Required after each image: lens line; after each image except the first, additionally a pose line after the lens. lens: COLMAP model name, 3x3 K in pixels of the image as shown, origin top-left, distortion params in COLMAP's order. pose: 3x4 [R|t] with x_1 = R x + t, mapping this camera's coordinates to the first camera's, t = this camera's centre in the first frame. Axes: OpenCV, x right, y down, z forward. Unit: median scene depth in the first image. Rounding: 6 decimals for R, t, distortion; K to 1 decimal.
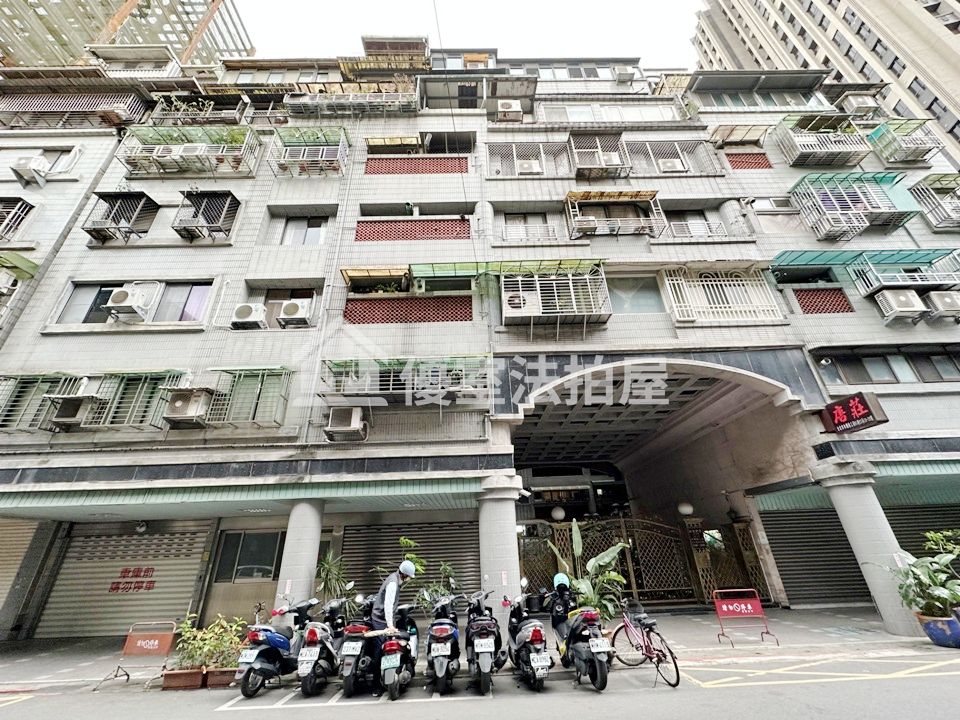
lens RADIAL K [[381.6, 0, 480.0], [0, 381.6, 360.0], [0, 0, 1]] dist [-0.001611, 0.000426]
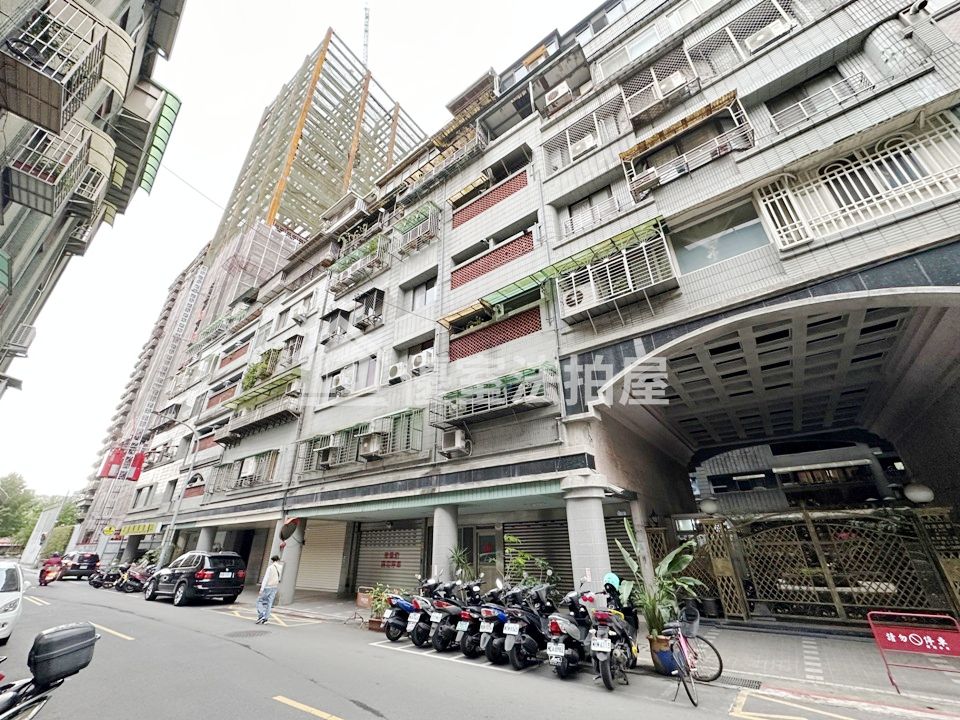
lens RADIAL K [[381.6, 0, 480.0], [0, 381.6, 360.0], [0, 0, 1]] dist [-0.001611, 0.000426]
pose [[0.794023, -0.245036, -0.556314, 0.389597], [0.256871, 0.964687, -0.058279, -0.004055], [0.550949, -0.096626, 0.828926, 0.025557]]
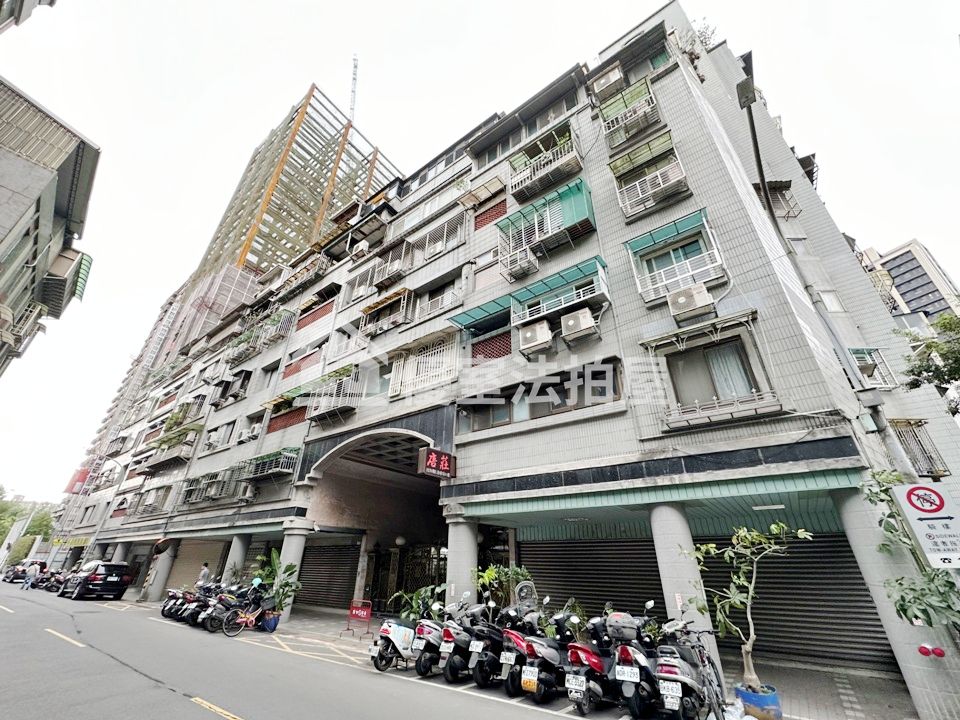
lens RADIAL K [[381.6, 0, 480.0], [0, 381.6, 360.0], [0, 0, 1]] dist [-0.001611, 0.000426]
pose [[0.799561, -0.245806, -0.547980, 1.457953], [0.230595, 0.968122, -0.097805, -0.023754], [0.554553, -0.048160, 0.830754, 0.067299]]
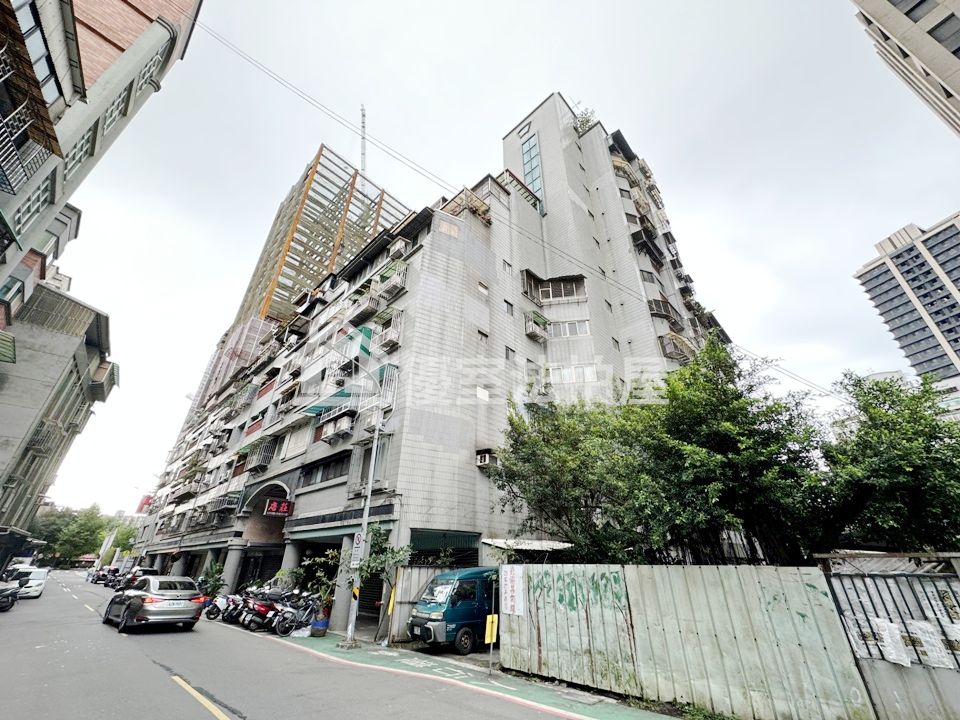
lens RADIAL K [[381.6, 0, 480.0], [0, 381.6, 360.0], [0, 0, 1]] dist [-0.001611, 0.000426]
pose [[0.711157, -0.303055, -0.634360, 2.626557], [0.281567, 0.949568, -0.137987, -0.024206], [0.644186, -0.080484, 0.760623, 0.158709]]
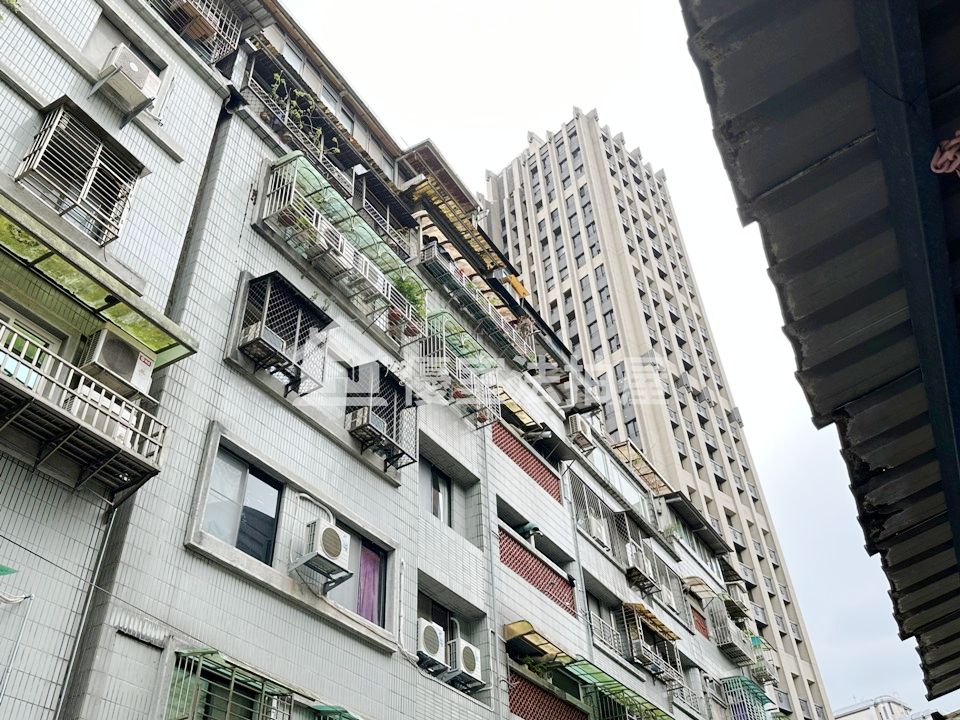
lens RADIAL K [[845.8, 0, 492.8], [0, 845.8, 348.5], [0, 0, 1]] dist [0.180241, -0.365817]
pose [[0.528494, 0.567434, 0.631437, -1.606661], [-0.346279, 0.823197, -0.449931, 0.070874], [-0.775103, 0.019133, 0.631545, 0.043286]]
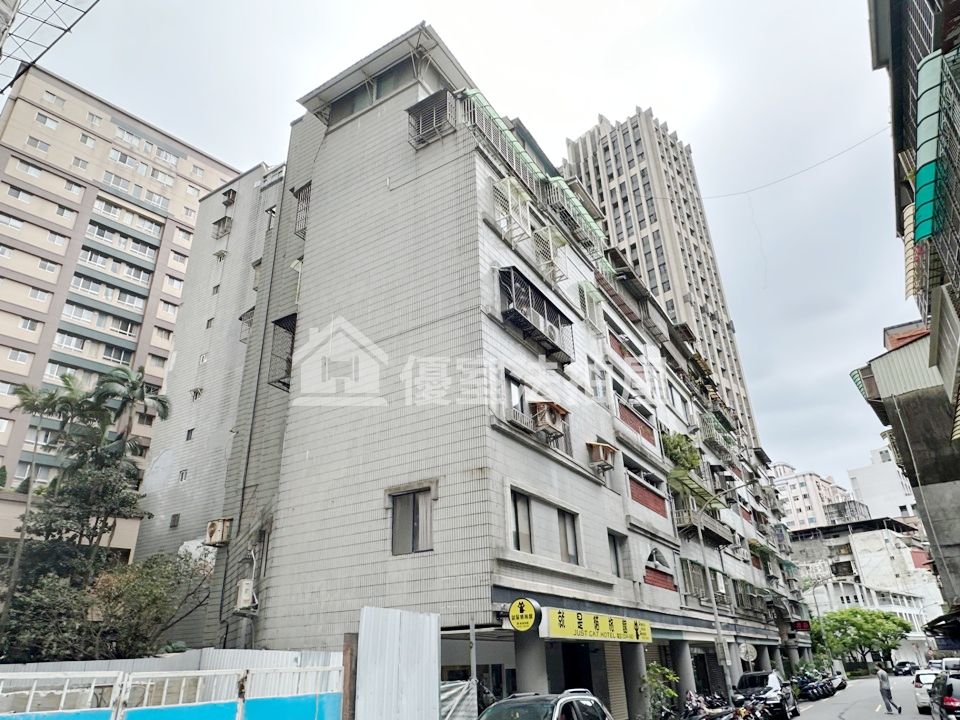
lens RADIAL K [[632.9, 0, 480.0], [0, 632.9, 360.0], [0, 0, 1]] dist [-0.004928, 0.000674]
pose [[0.535462, 0.386549, 0.750906, -4.281340], [-0.364524, 0.907808, -0.207380, 0.157936], [-0.761842, -0.162679, 0.627003, 0.068764]]
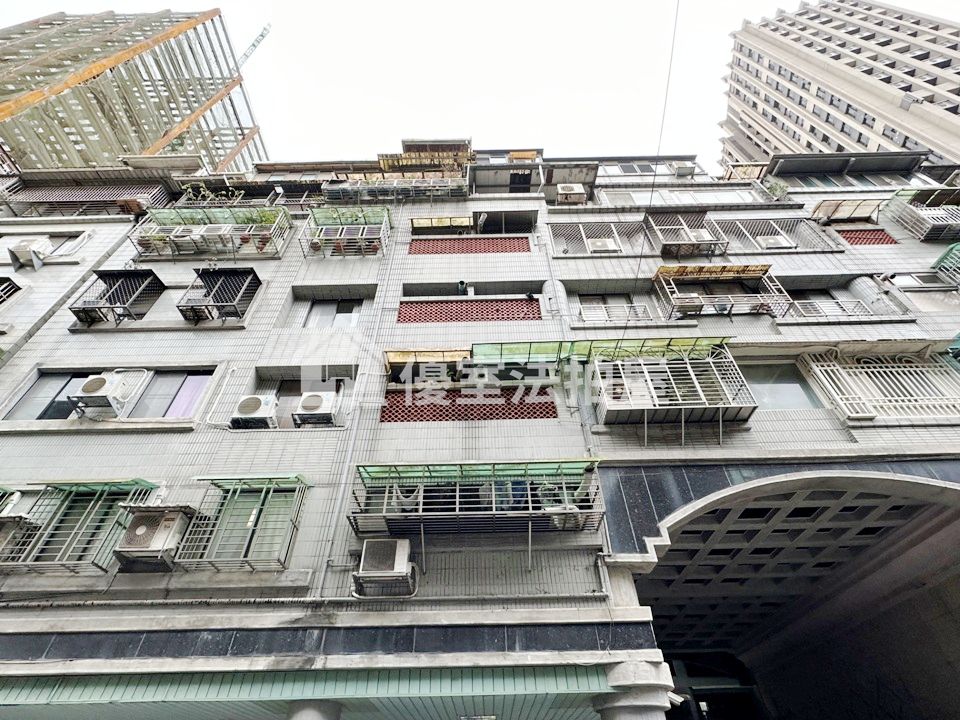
lens RADIAL K [[460.1, 0, 480.0], [0, 460.1, 360.0], [0, 0, 1]] dist [-0.001895, 0.000377]
pose [[0.999453, -0.003485, -0.032900, -0.132123], [-0.006811, 0.951458, -0.307702, 0.059213], [0.032376, 0.307758, 0.950914, 0.124999]]
